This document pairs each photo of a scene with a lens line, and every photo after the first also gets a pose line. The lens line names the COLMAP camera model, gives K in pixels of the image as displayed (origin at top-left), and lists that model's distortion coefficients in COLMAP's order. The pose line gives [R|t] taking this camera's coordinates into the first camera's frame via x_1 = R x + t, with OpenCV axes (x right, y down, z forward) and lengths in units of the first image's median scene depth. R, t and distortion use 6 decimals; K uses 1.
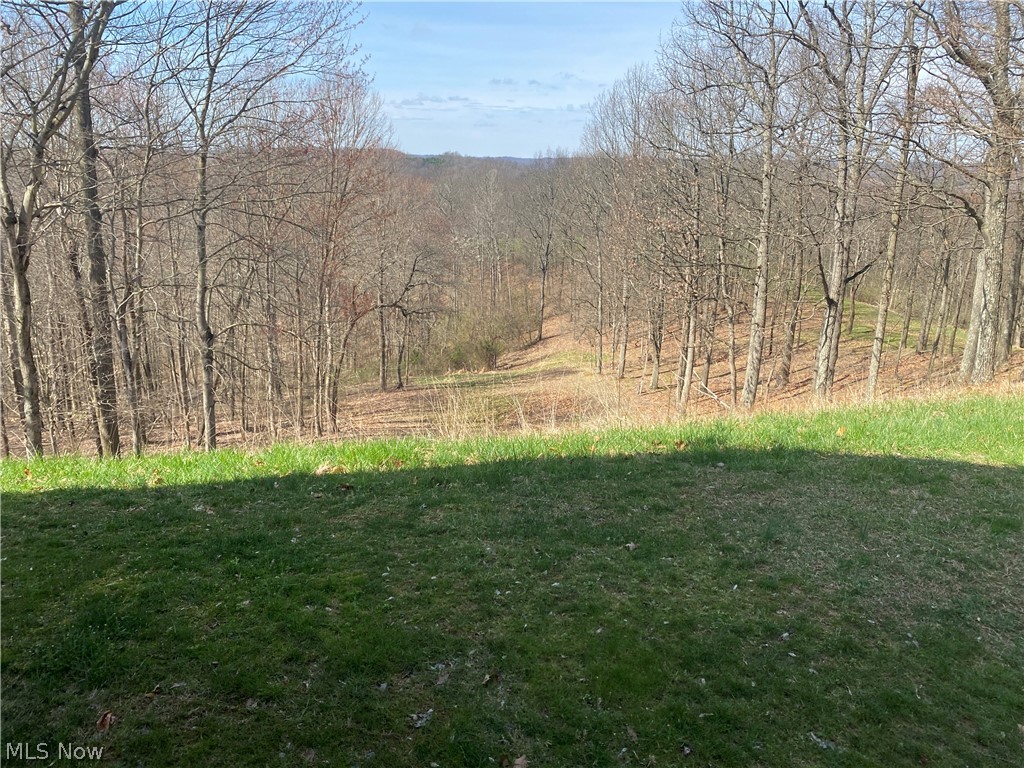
lens RADIAL K [[784.5, 0, 512.0], [0, 784.5, 384.0], [0, 0, 1]] dist [0.031940, -0.040990]
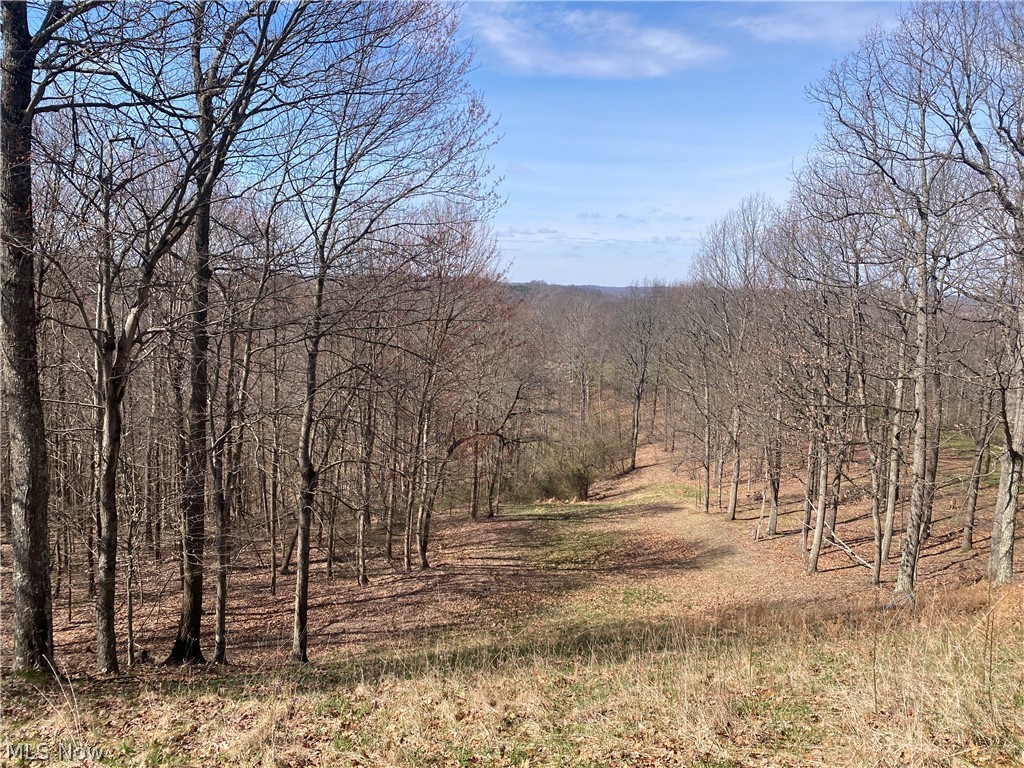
lens RADIAL K [[784.5, 0, 512.0], [0, 784.5, 384.0], [0, 0, 1]] dist [0.031940, -0.040990]
pose [[0.994066, 0.028558, -0.104960, -0.048088], [-0.044358, 0.987472, -0.151433, -0.026369], [0.099320, 0.155191, 0.982879, 0.094635]]
